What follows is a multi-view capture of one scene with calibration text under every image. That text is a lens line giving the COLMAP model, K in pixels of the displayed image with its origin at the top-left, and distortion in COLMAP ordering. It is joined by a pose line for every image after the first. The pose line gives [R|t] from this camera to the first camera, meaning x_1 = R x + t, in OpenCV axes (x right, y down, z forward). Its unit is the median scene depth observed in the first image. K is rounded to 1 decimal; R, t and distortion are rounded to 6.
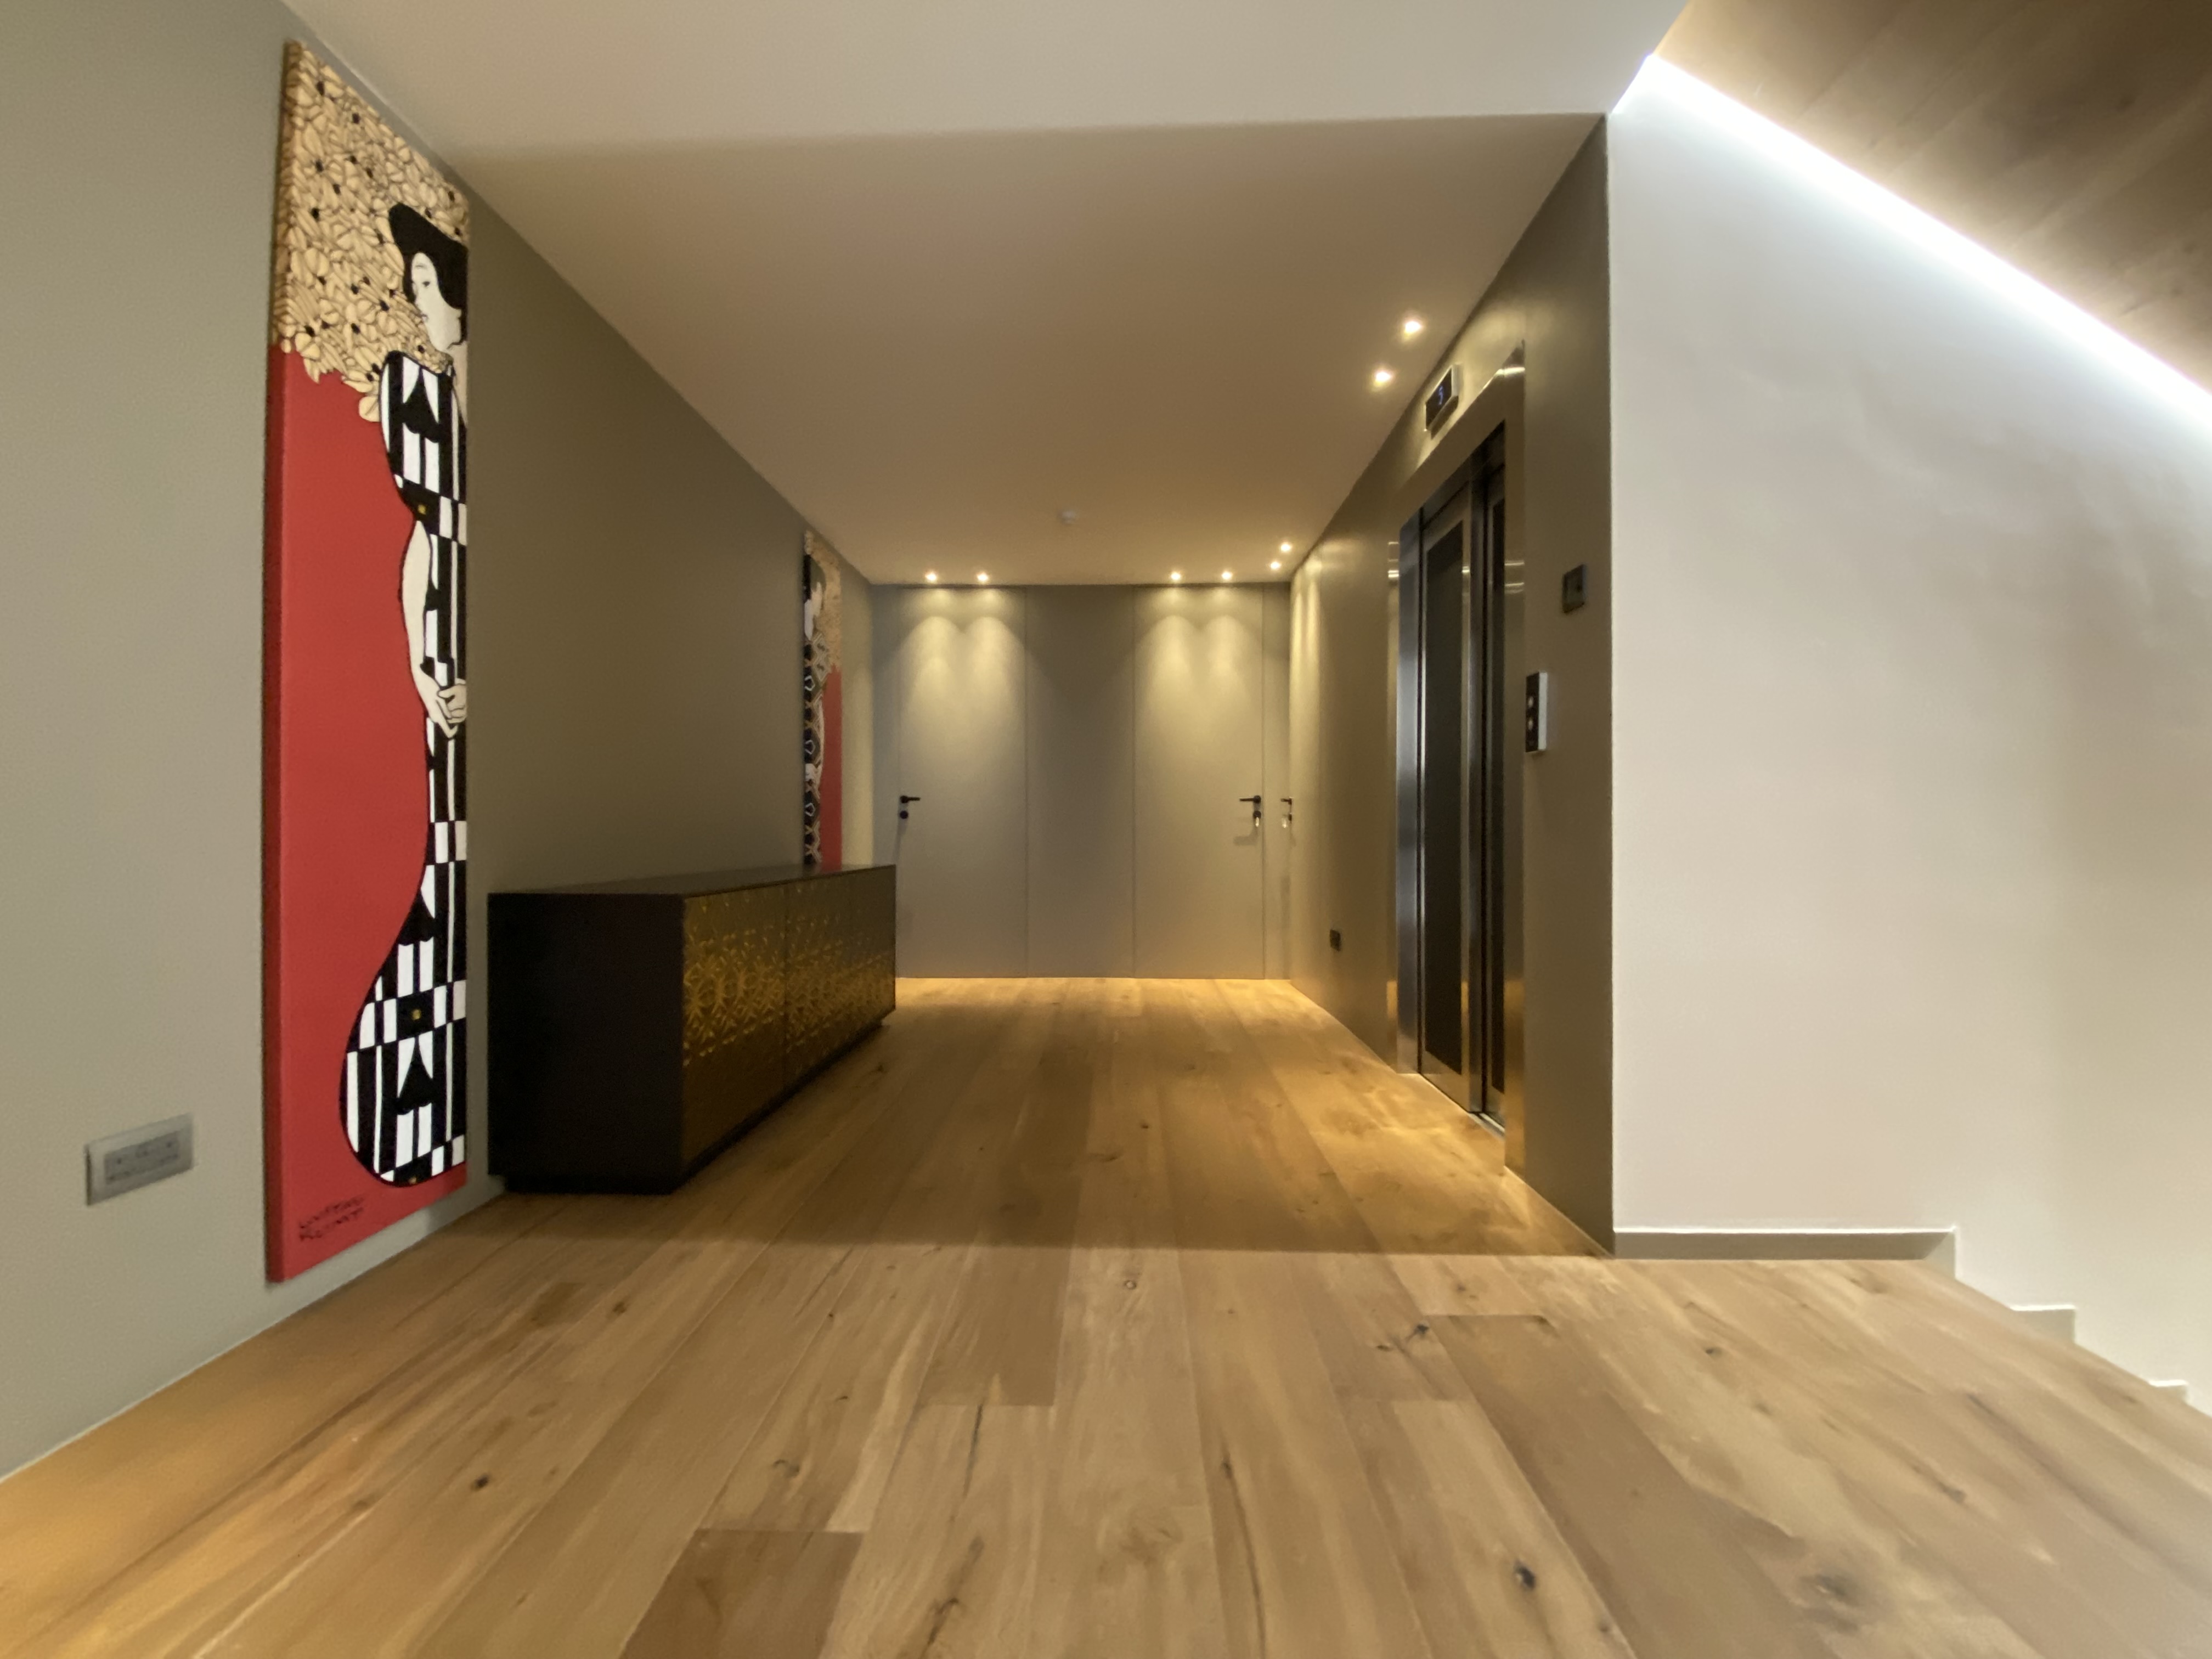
lens RADIAL K [[901.3, 0, 1094.8], [0, 901.3, 830.3], [0, 0, 1]] dist [0.019969, -0.015420]
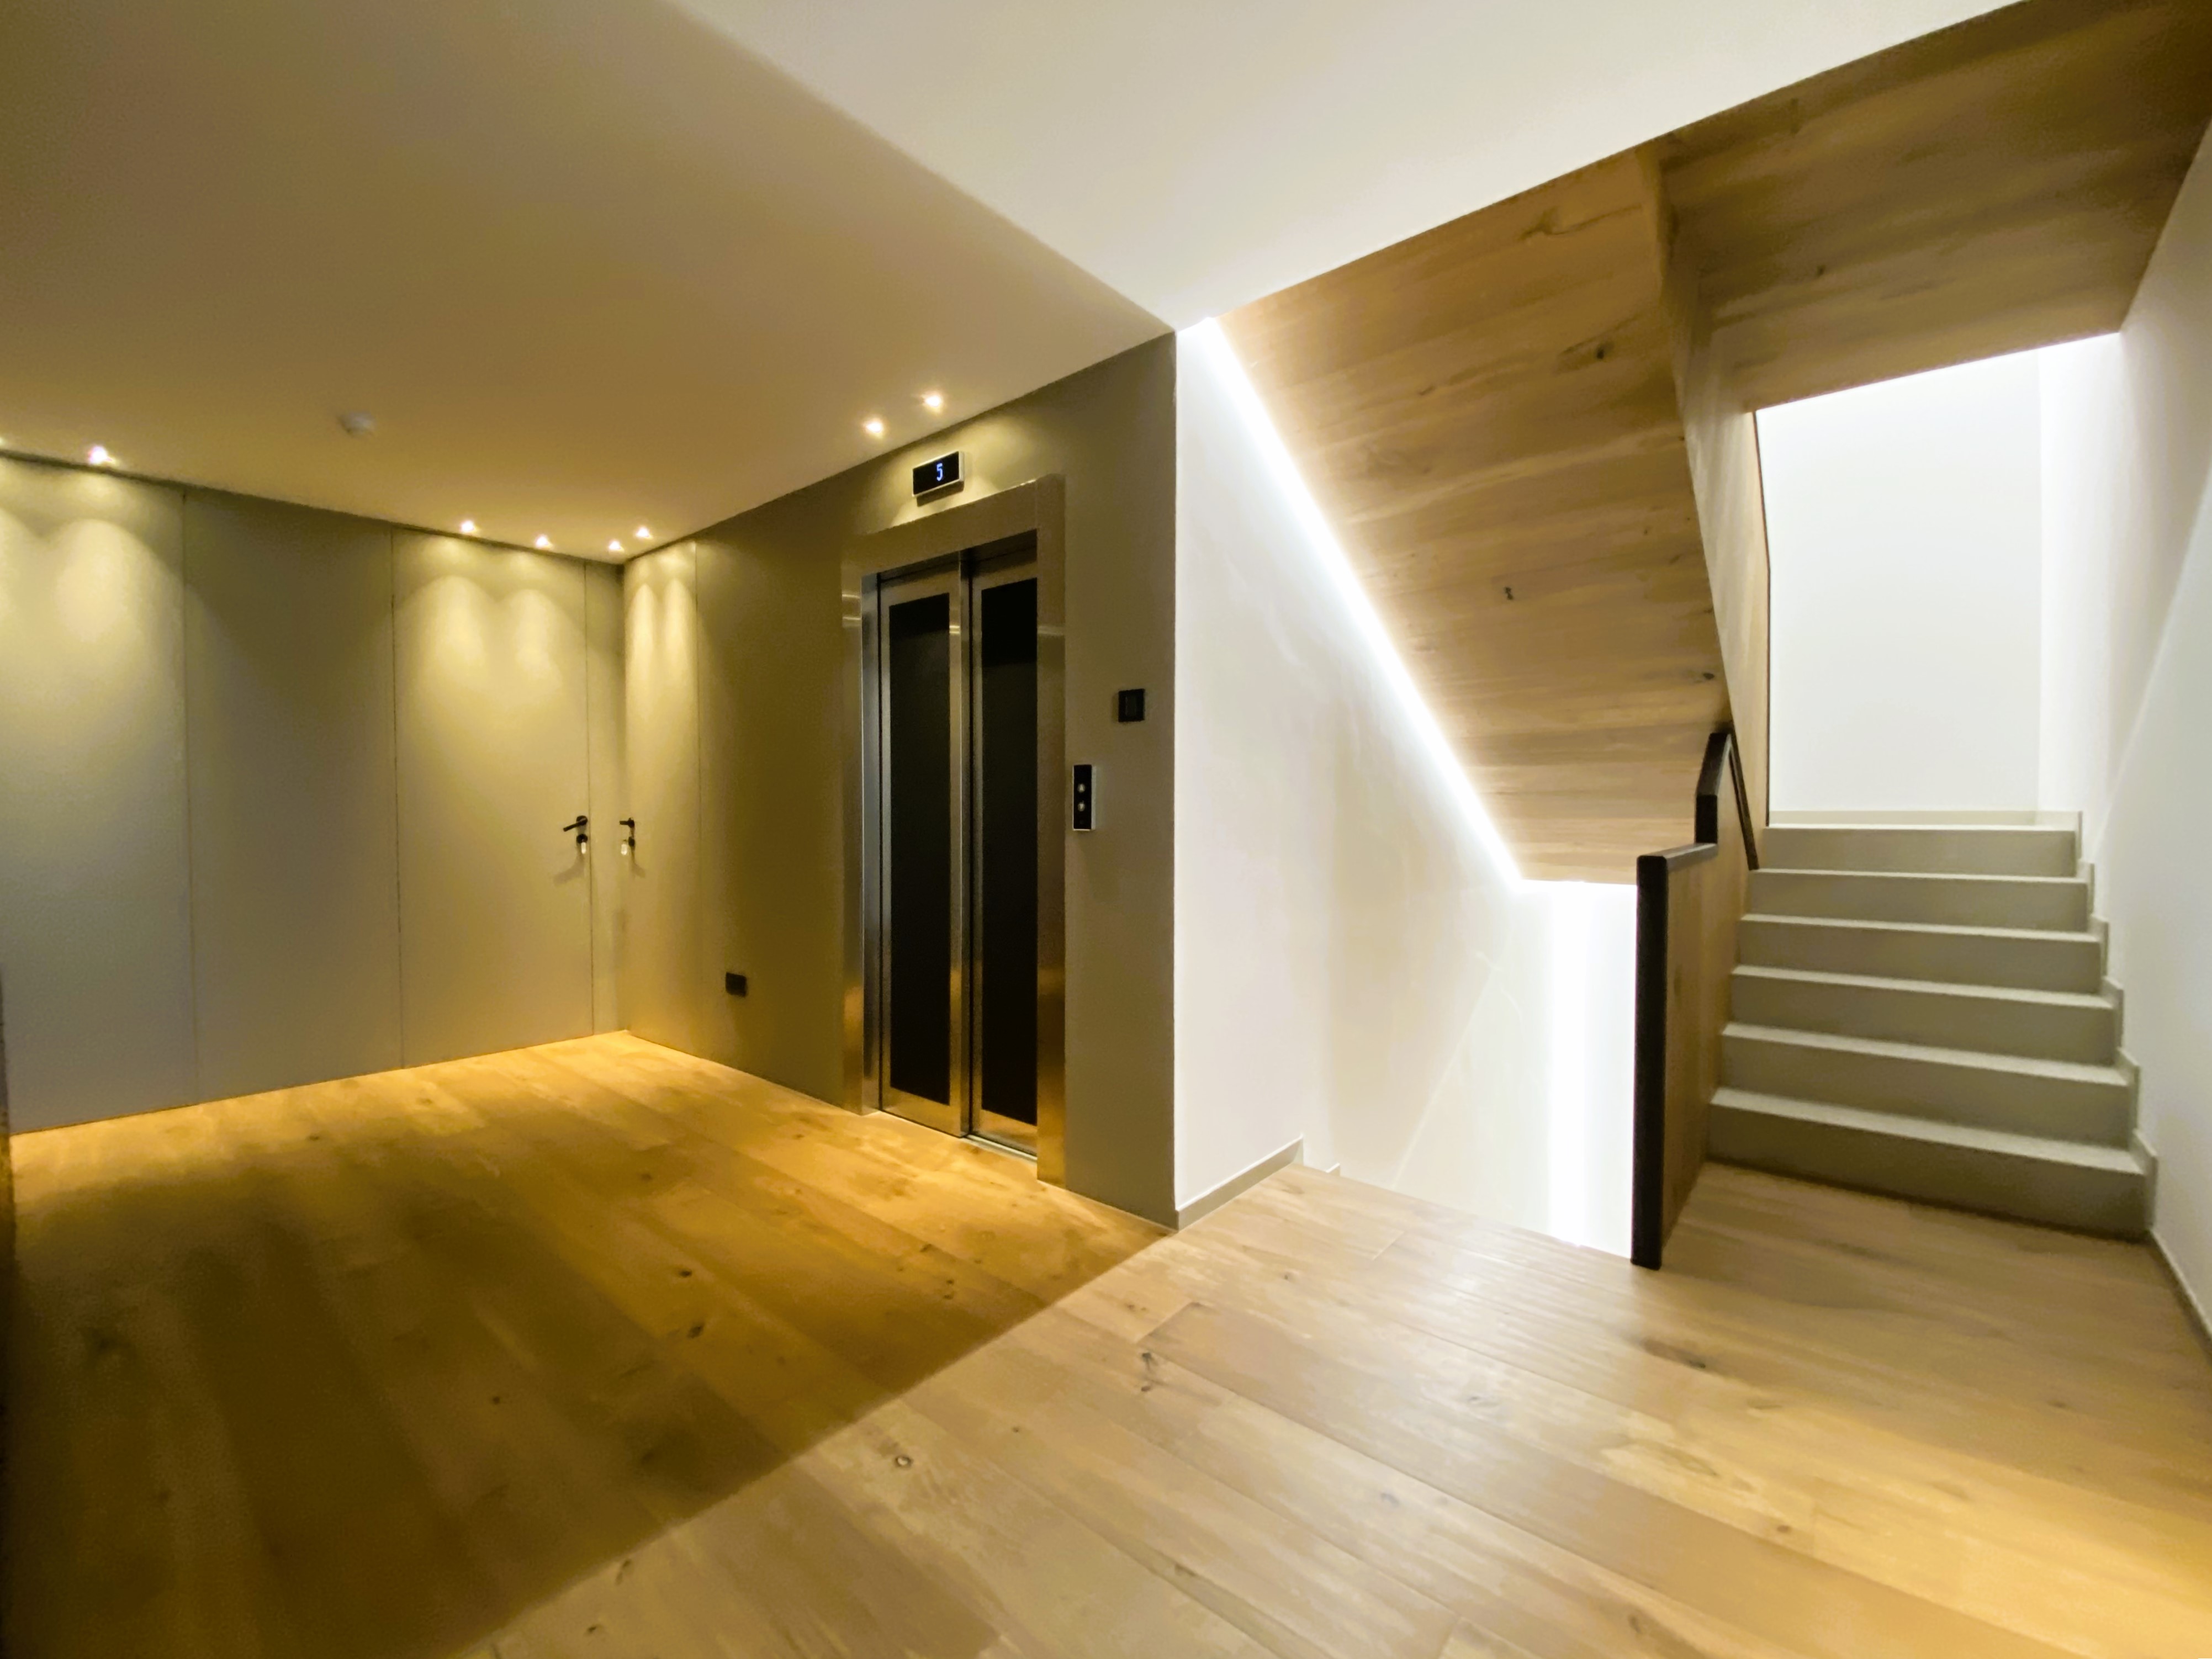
lens RADIAL K [[911.4, 0, 1105.6], [0, 911.4, 828.4], [0, 0, 1]] dist [0.049879, -0.034436]
pose [[0.625632, -0.019031, 0.779886, -0.389761], [-0.002009, 0.999660, 0.026006, -0.107725], [-0.780116, -0.017836, 0.625381, 0.203583]]
